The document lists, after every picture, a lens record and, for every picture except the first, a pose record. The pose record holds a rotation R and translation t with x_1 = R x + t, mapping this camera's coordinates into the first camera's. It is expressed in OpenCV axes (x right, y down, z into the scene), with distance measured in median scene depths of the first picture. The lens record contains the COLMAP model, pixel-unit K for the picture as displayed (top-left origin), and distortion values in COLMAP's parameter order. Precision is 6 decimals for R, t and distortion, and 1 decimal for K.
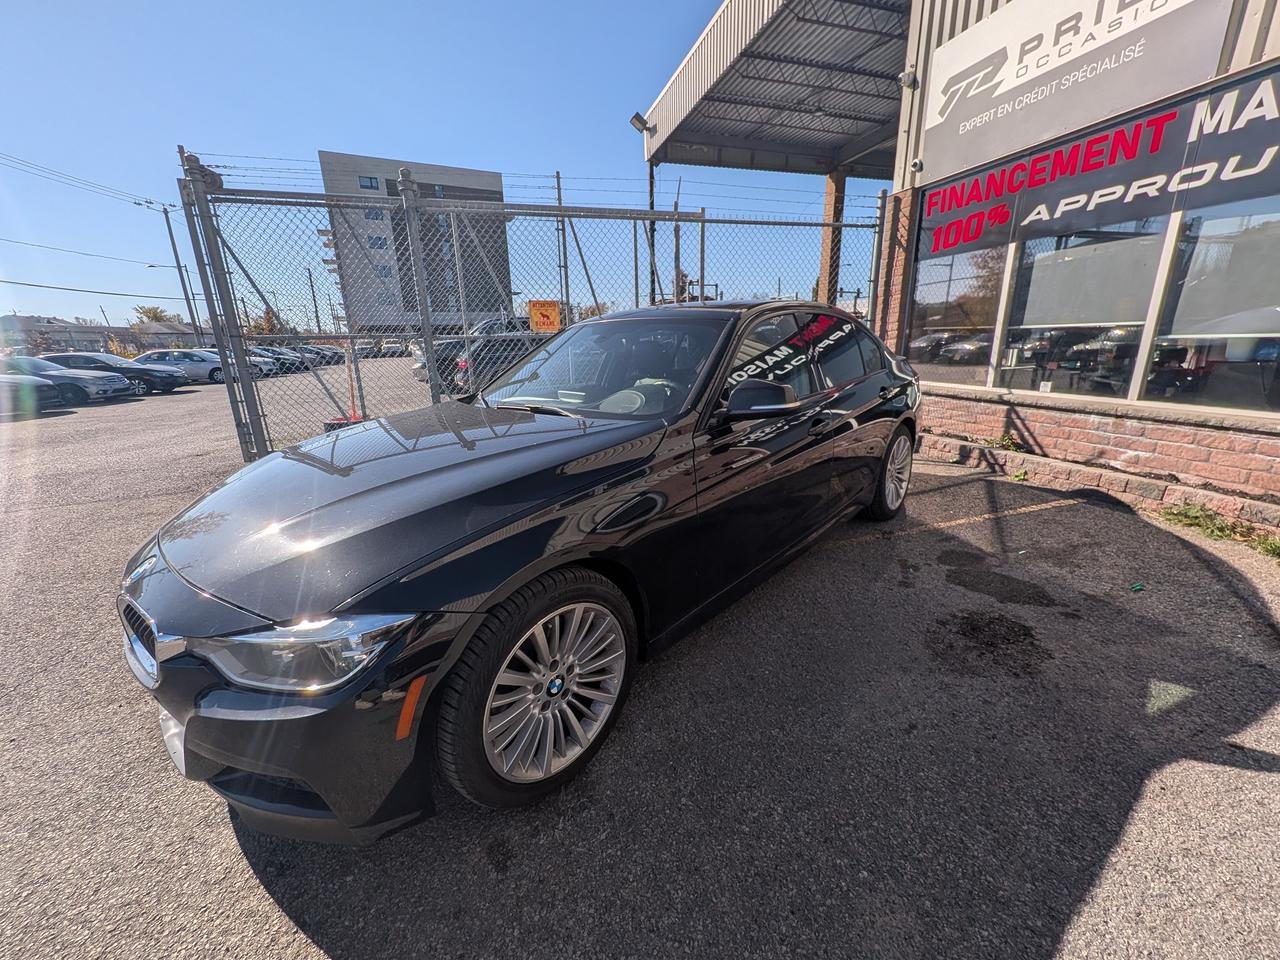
lens RADIAL K [[508.0, 0, 645.8], [0, 508.0, 482.6], [0, 0, 1]] dist [0.007940, -0.001800]
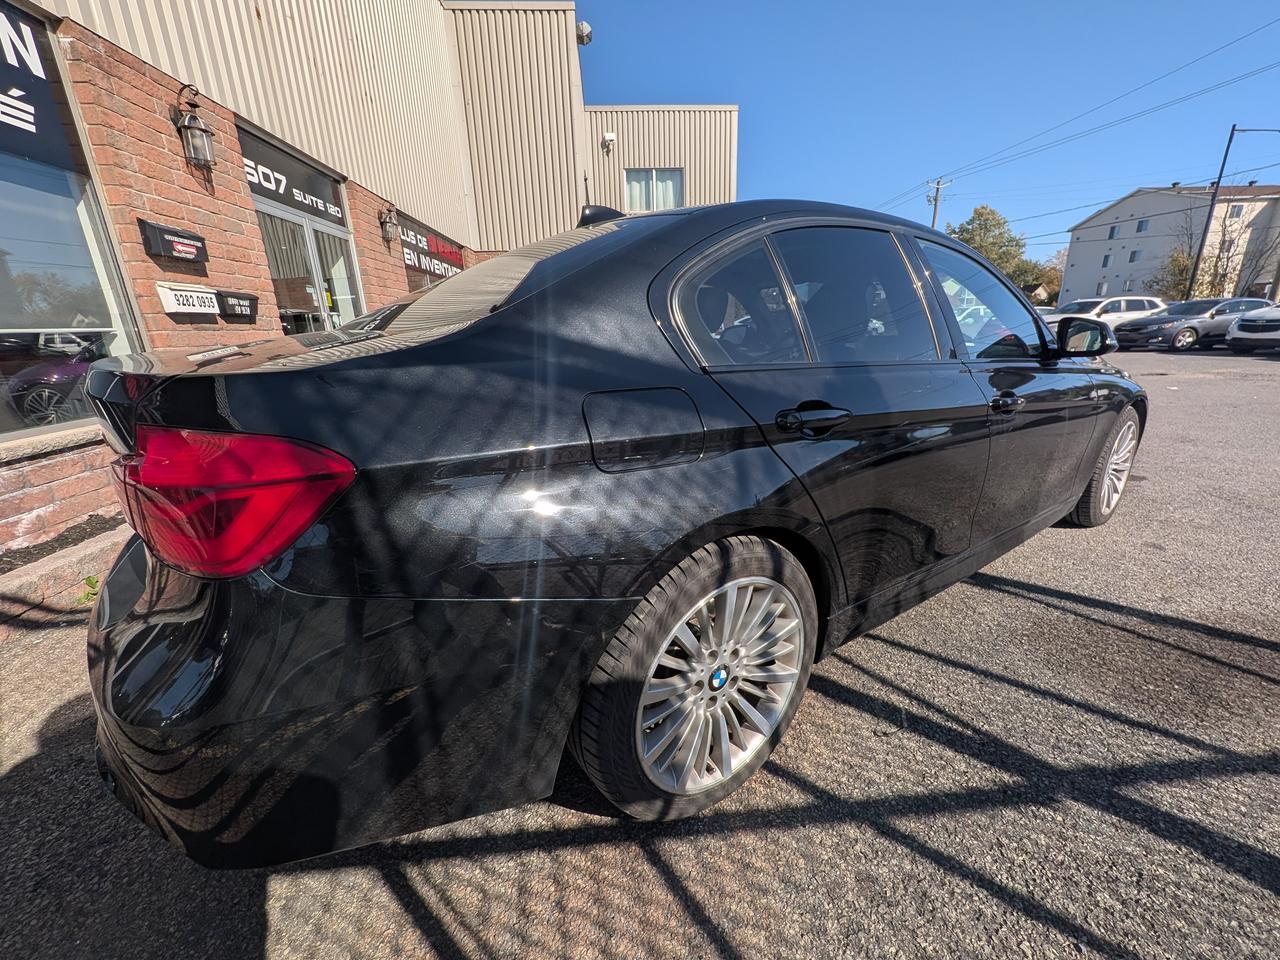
lens RADIAL K [[508.0, 0, 644.9], [0, 508.0, 482.6], [0, 0, 1]] dist [0.007940, -0.001800]
pose [[-0.976189, -0.011933, 0.216592, 0.071503], [0.108343, 0.838202, 0.534490, -0.317889], [-0.187926, 0.545229, -0.816951, 1.236037]]
